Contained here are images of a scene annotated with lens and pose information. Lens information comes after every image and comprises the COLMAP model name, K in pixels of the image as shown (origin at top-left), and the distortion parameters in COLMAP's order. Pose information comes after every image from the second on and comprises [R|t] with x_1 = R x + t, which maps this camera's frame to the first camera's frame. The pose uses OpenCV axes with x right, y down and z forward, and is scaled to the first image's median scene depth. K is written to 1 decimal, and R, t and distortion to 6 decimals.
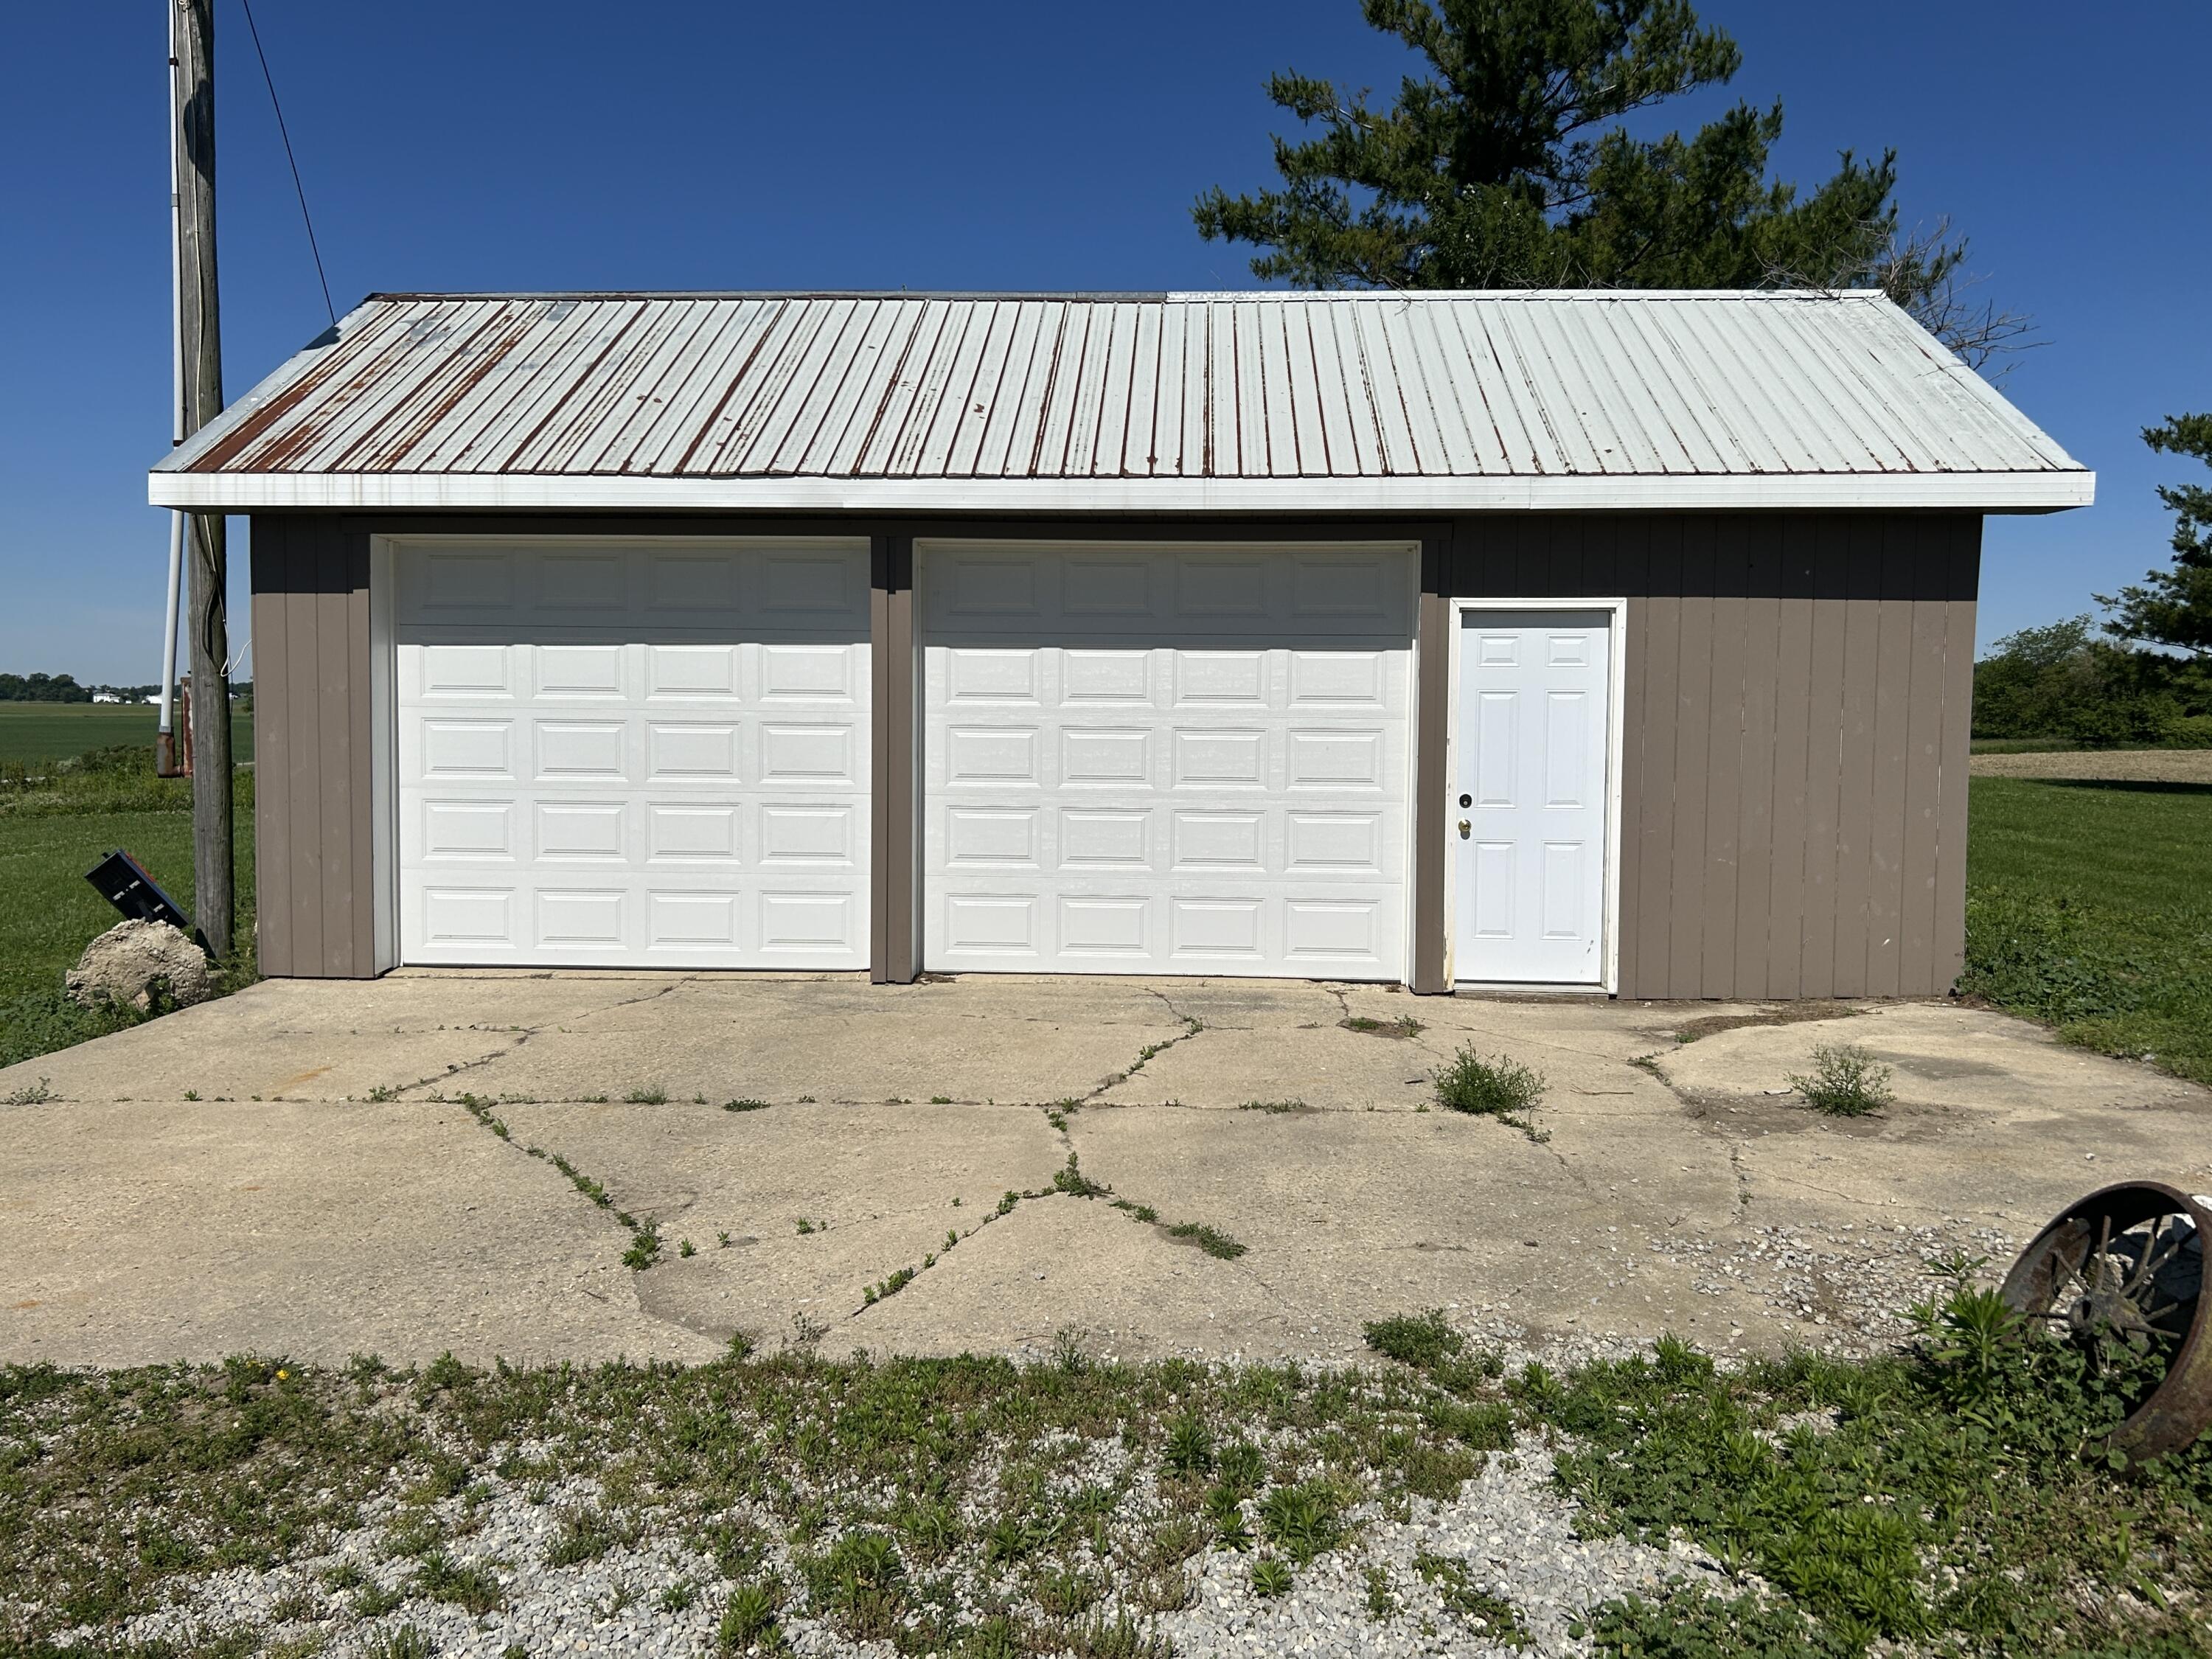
lens RADIAL K [[1815.7, 0, 1109.2], [0, 1815.7, 821.6], [0, 0, 1]] dist [0.046825, -0.052302]
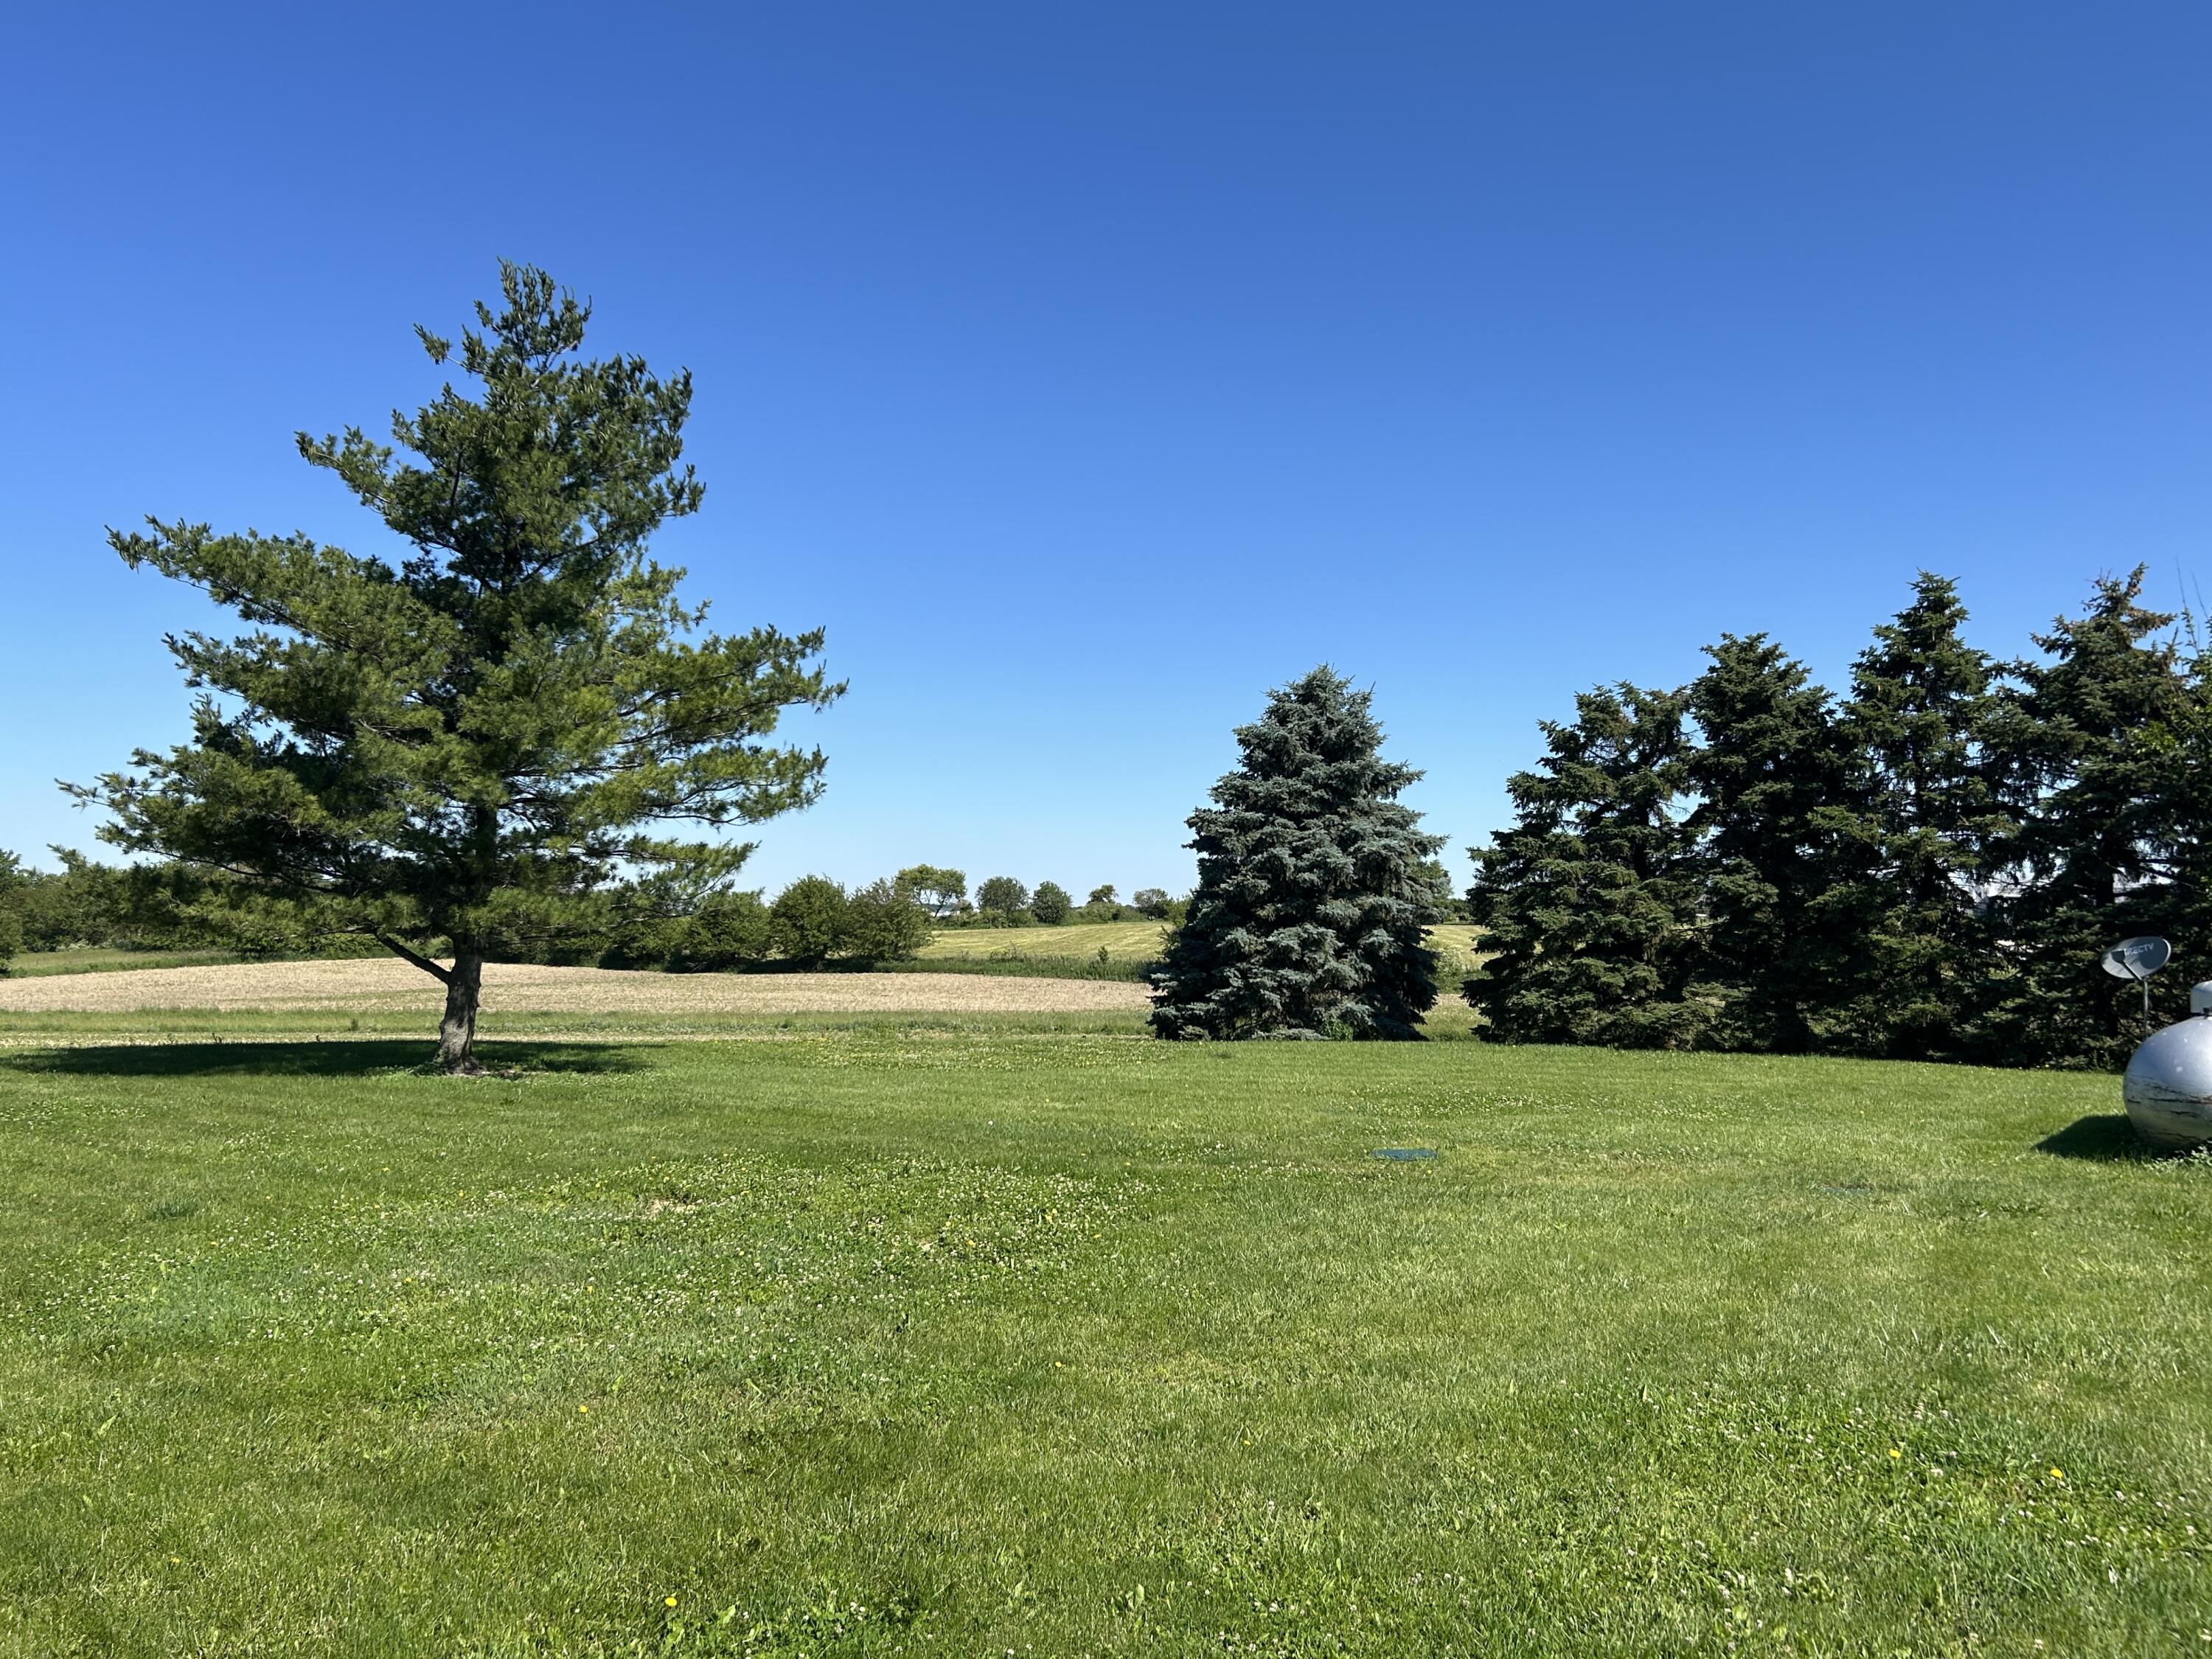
lens RADIAL K [[1815.7, 0, 1108.4], [0, 1815.7, 826.5], [0, 0, 1]] dist [0.046825, -0.052302]
pose [[0.607390, 0.036036, 0.793586, 0.246481], [0.051419, 0.995092, -0.084540, -0.033273], [-0.792738, 0.092154, 0.602556, 0.311259]]
